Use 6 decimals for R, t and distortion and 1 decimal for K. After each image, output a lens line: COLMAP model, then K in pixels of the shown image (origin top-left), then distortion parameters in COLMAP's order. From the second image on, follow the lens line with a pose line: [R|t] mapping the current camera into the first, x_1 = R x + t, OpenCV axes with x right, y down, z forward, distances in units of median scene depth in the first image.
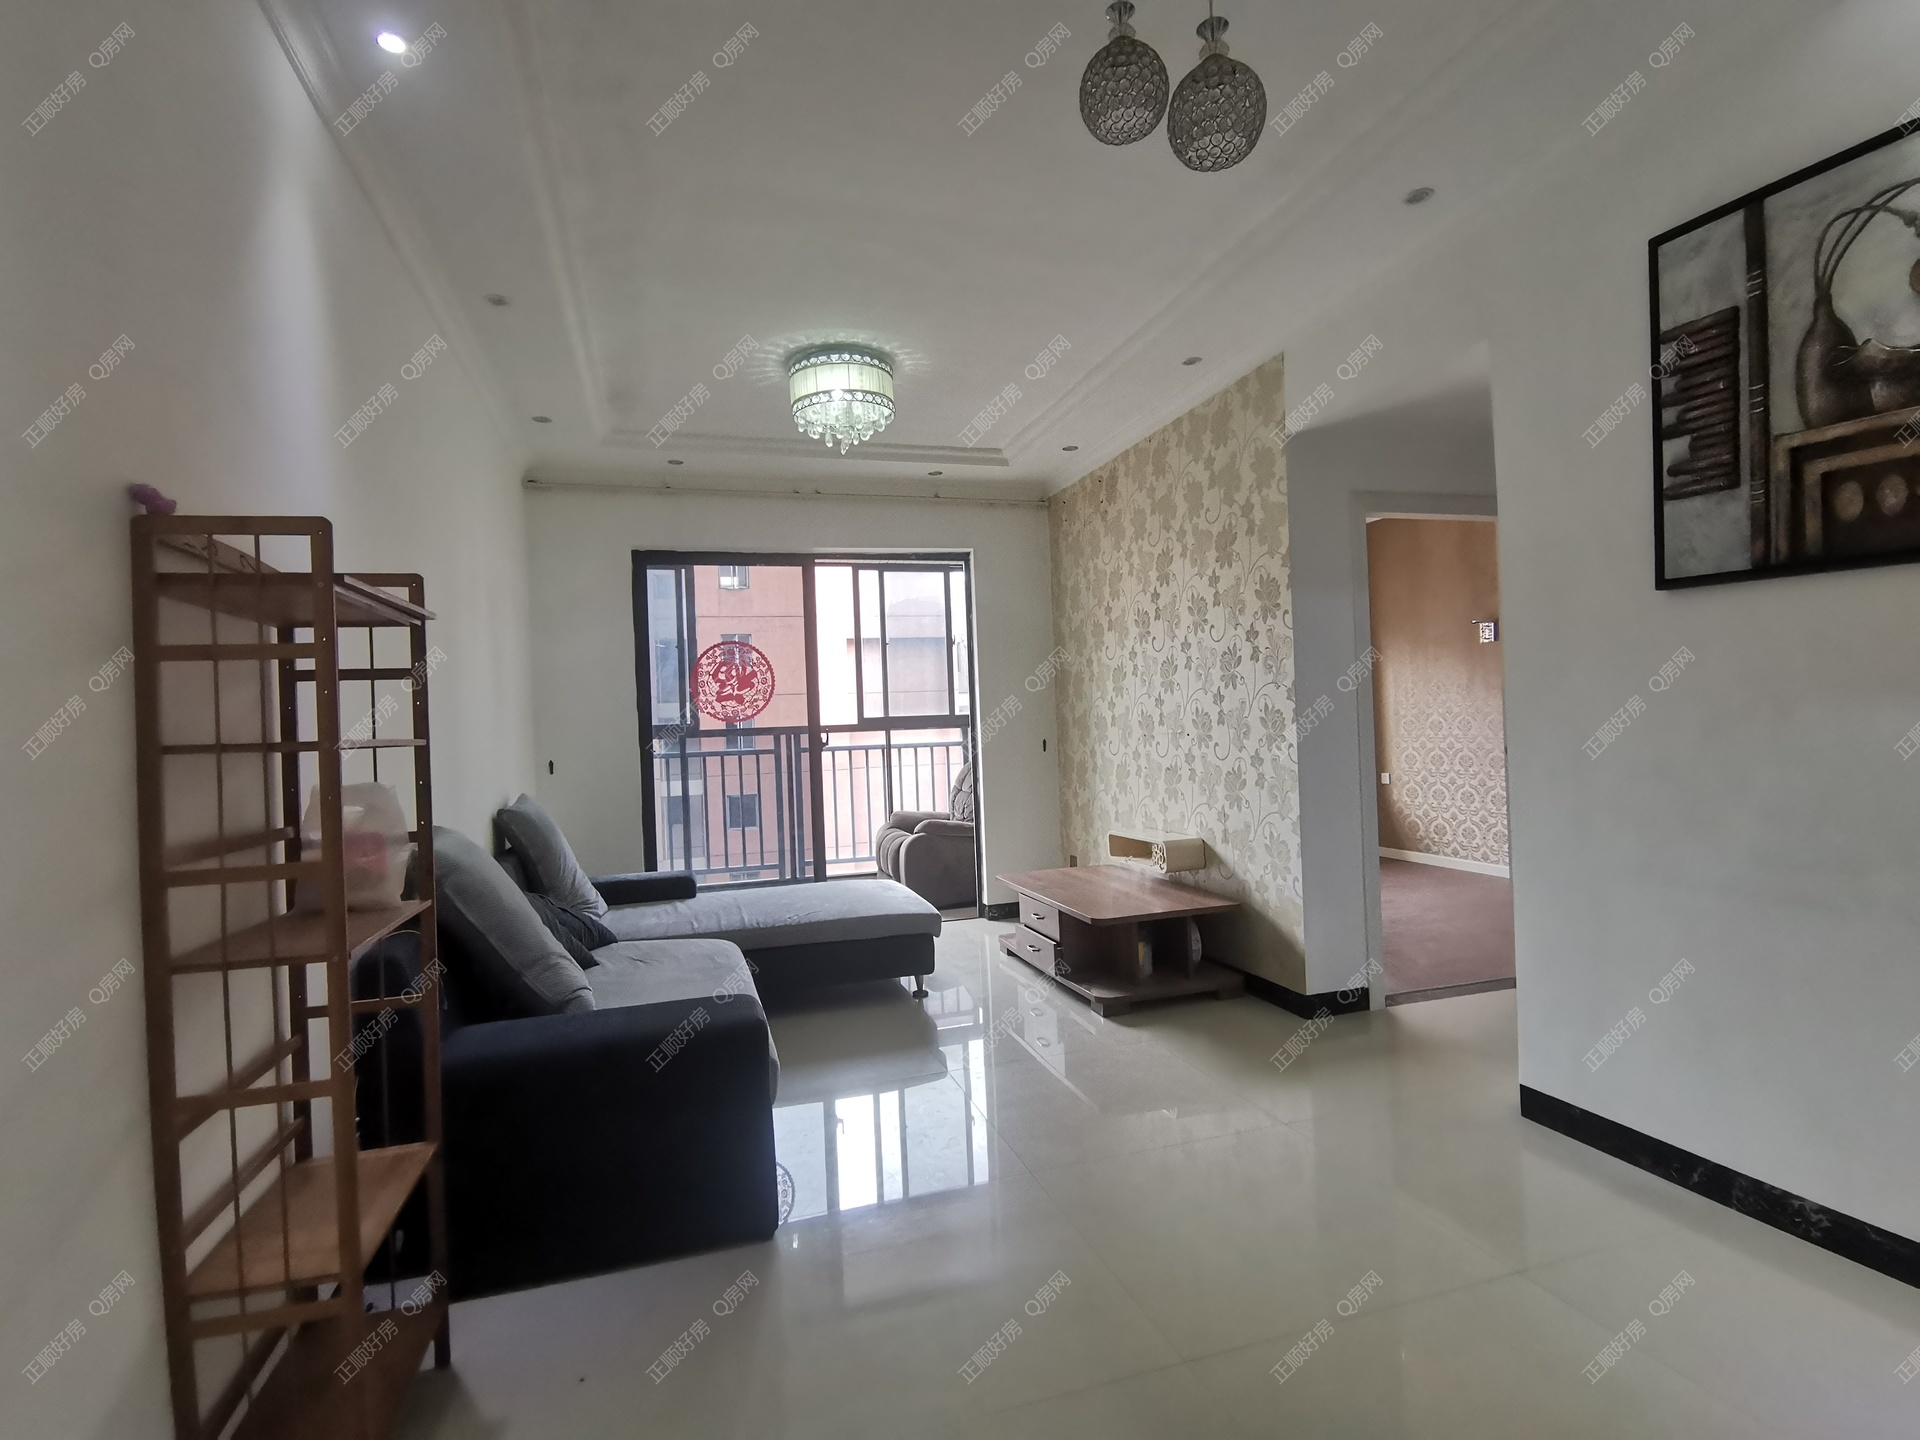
lens RADIAL K [[946.3, 0, 957.3], [0, 946.3, 724.6], [0, 0, 1]] dist [-0.005719, -0.006423]
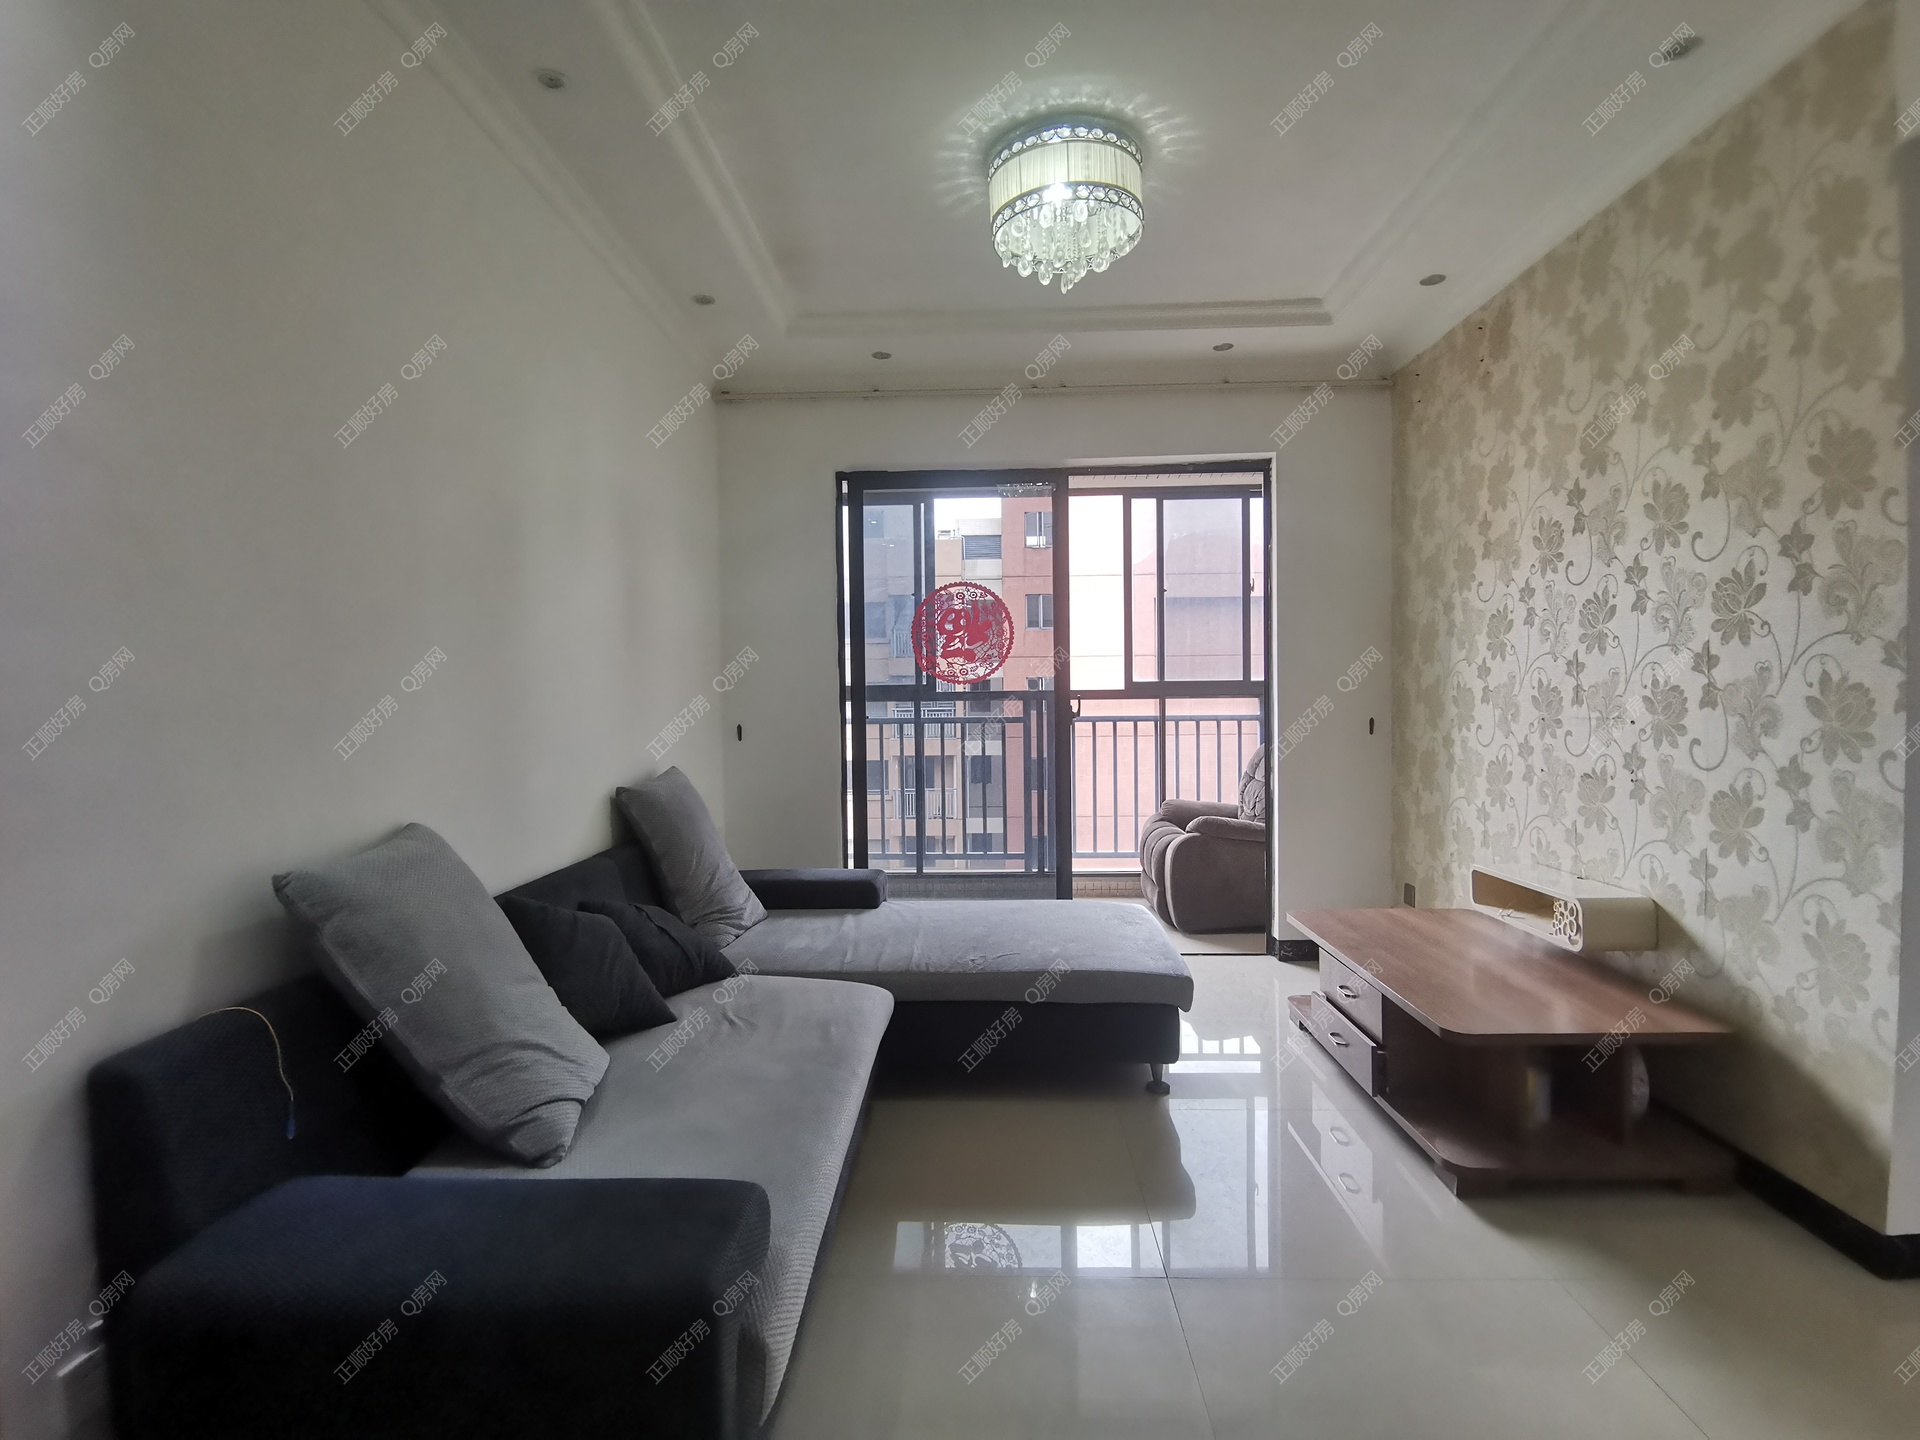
lens RADIAL K [[946.3, 0, 955.2], [0, 946.3, 721.5], [0, 0, 1]] dist [-0.005719, -0.006423]
pose [[0.946422, 0.035342, -0.320994, 0.029606], [-0.023738, 0.998918, 0.039992, -0.003254], [0.322060, -0.030230, 0.946237, 0.287654]]
